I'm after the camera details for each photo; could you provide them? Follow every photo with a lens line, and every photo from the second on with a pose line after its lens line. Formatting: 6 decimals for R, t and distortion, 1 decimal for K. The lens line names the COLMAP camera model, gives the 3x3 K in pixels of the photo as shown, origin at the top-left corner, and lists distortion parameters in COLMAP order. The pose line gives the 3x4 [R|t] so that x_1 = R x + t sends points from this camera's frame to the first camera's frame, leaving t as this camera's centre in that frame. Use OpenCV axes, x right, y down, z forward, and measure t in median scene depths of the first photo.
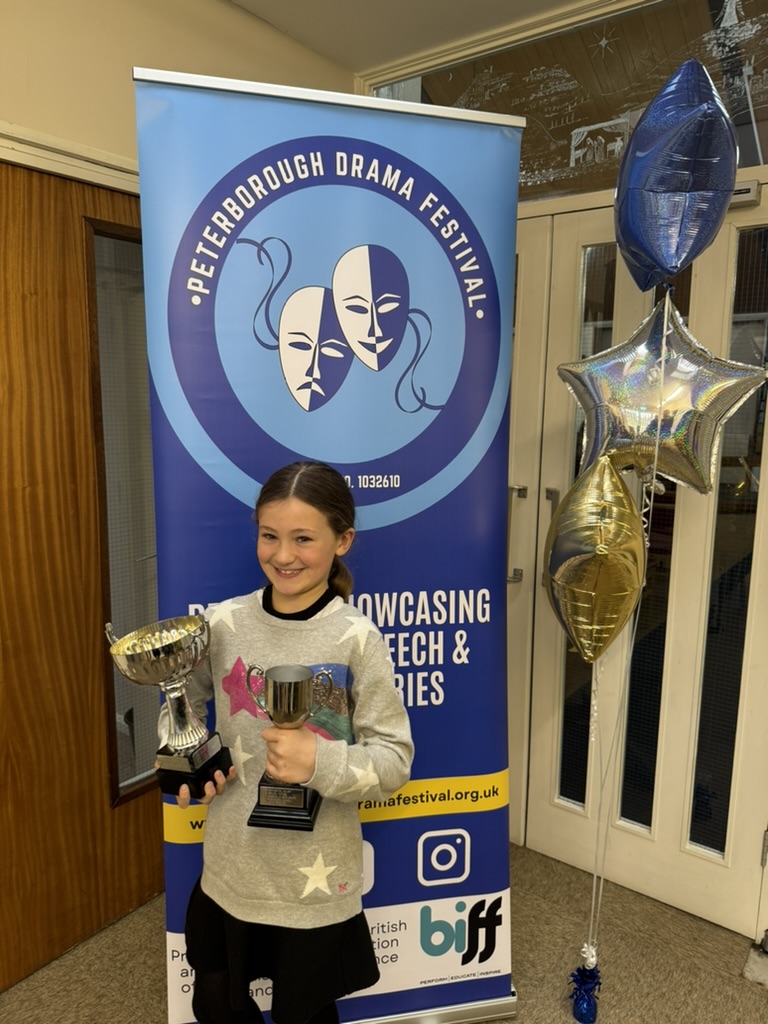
lens RADIAL K [[720.5, 0, 373.4], [0, 720.5, 511.1], [0, 0, 1]] dist [0.035577, -0.061312]
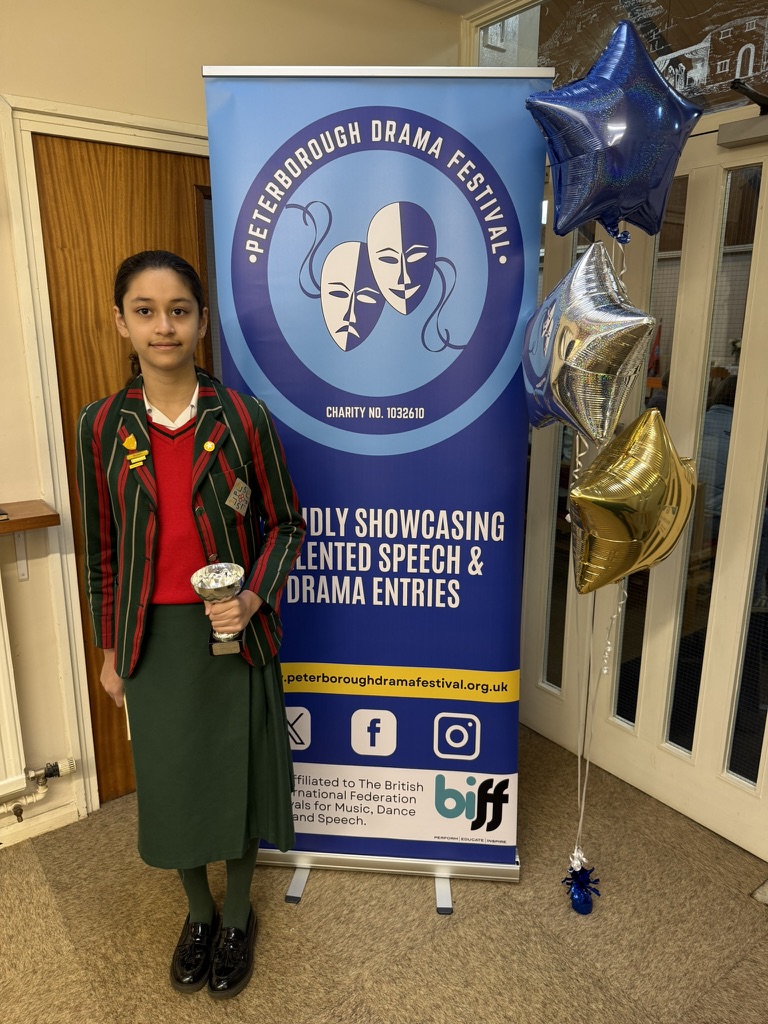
lens RADIAL K [[729.8, 0, 377.0], [0, 729.8, 511.7], [0, 0, 1]] dist [0.000926, -0.001453]
pose [[0.960917, 0.062494, -0.269689, 0.267918], [-0.036914, 0.994412, 0.098904, 0.003591], [0.274363, -0.085084, 0.957855, -0.137362]]
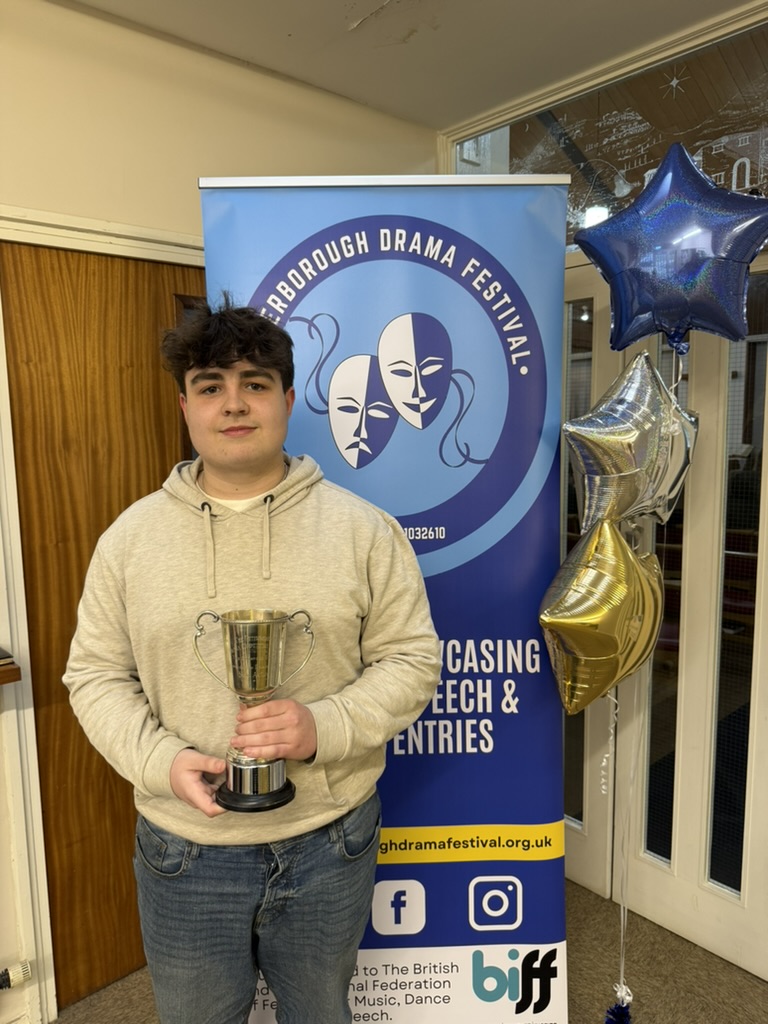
lens RADIAL K [[737.2, 0, 384.1], [0, 737.2, 514.8], [0, 0, 1]] dist [0.031828, -0.050747]
pose [[0.982868, -0.002865, -0.184290, 0.136448], [-0.001946, 0.999662, -0.025923, -0.038190], [0.184302, 0.025838, 0.982530, -0.060636]]
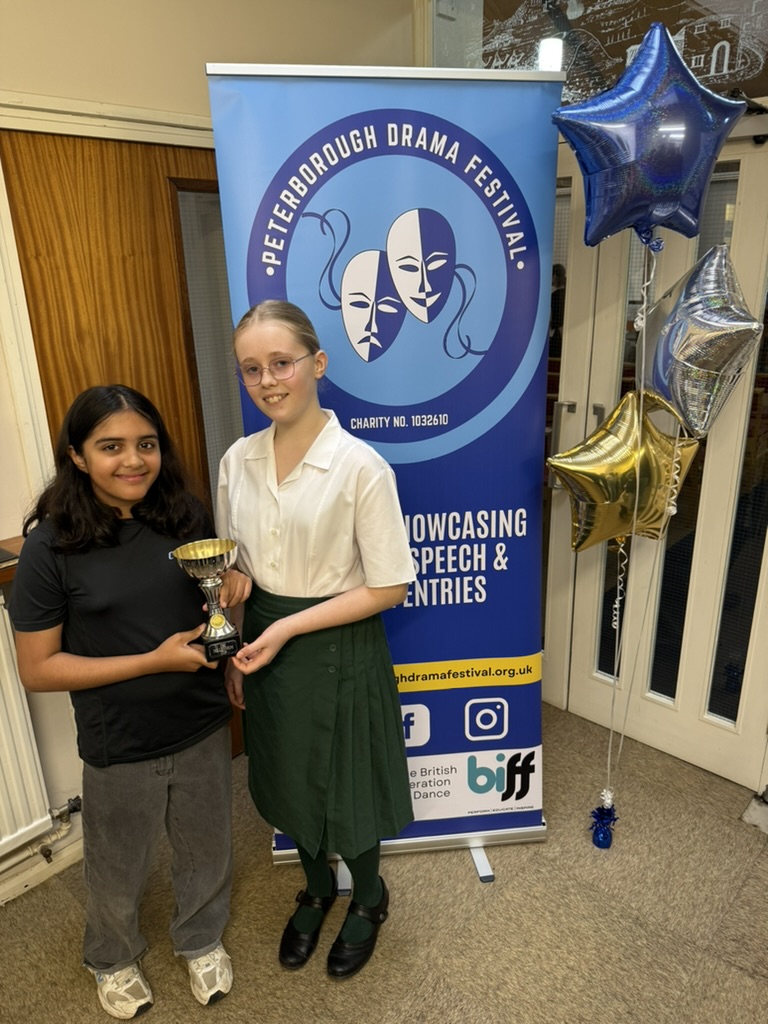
lens RADIAL K [[731.2, 0, 385.9], [0, 731.2, 514.7], [0, 0, 1]] dist [0.003869, -0.006297]
pose [[0.995242, -0.001457, -0.097421, 0.047502], [0.019071, 0.983459, 0.180126, -0.095836], [0.095547, -0.181127, 0.978807, -0.179096]]
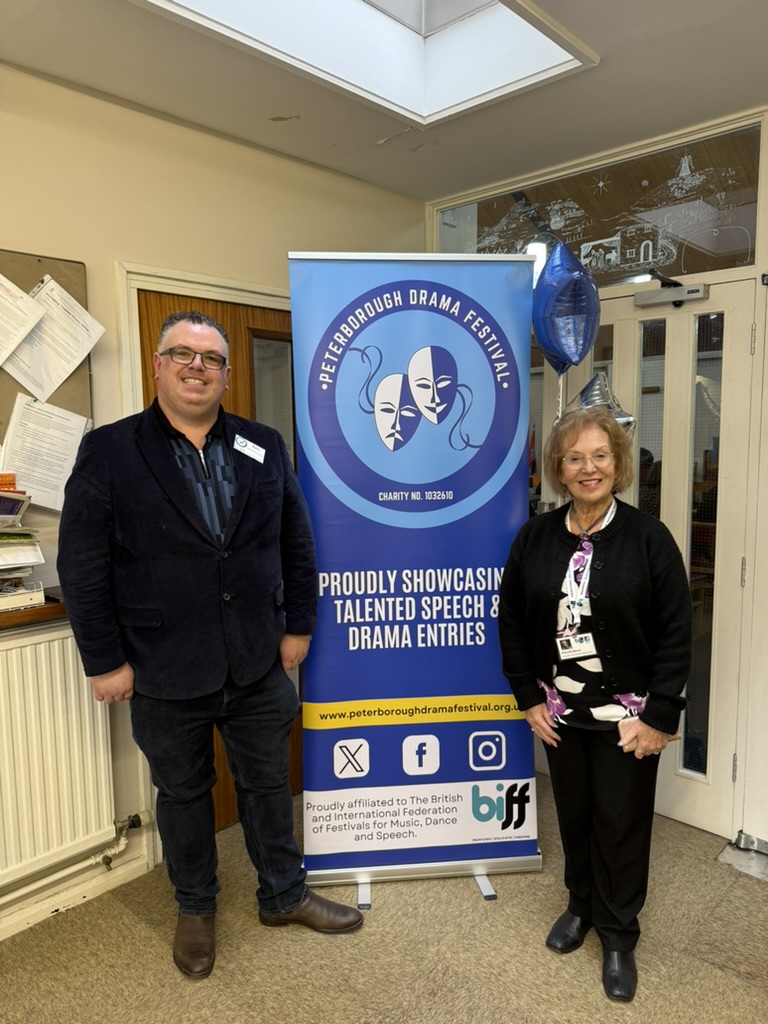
lens RADIAL K [[724.3, 0, 376.1], [0, 724.3, 509.4], [0, 0, 1]] dist [0.061262, -0.112946]
pose [[0.993392, -0.010232, -0.114311, 0.047407], [0.004937, 0.998906, -0.046512, 0.055814], [0.114661, 0.045640, 0.992356, -0.512835]]
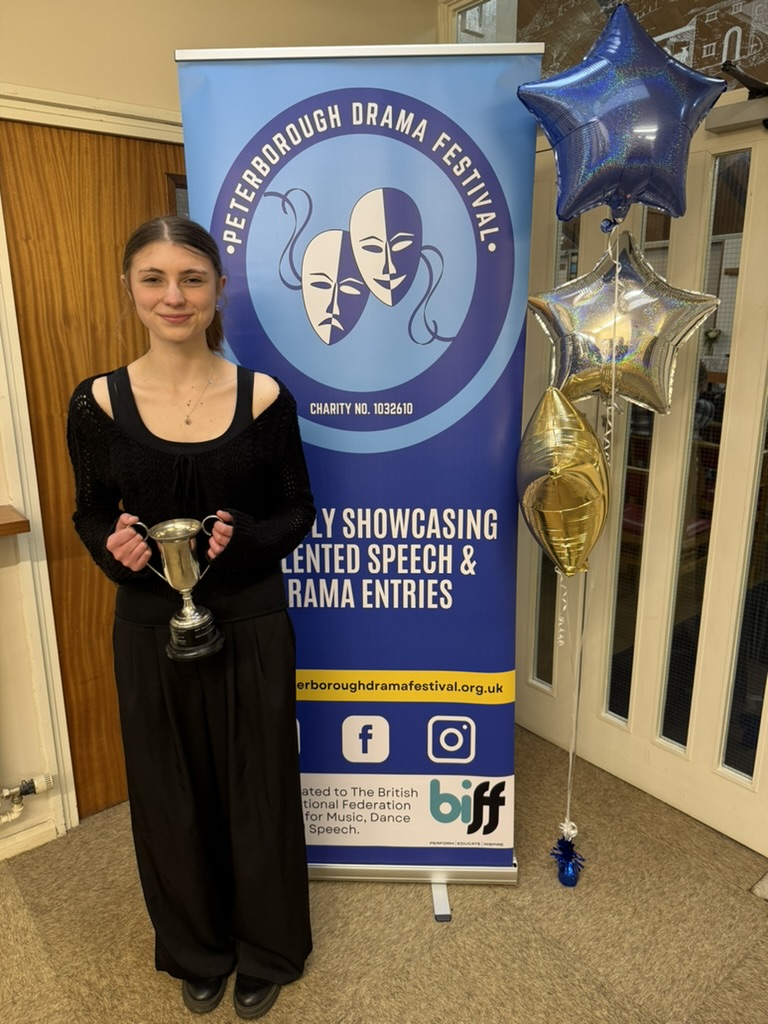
lens RADIAL K [[728.3, 0, 379.6], [0, 728.3, 510.8], [0, 0, 1]] dist [-0.001407, -0.007694]
pose [[0.971270, 0.044259, -0.233827, 0.238309], [-0.020099, 0.994299, 0.104718, 0.000583], [0.237129, -0.097010, 0.966623, -0.098991]]
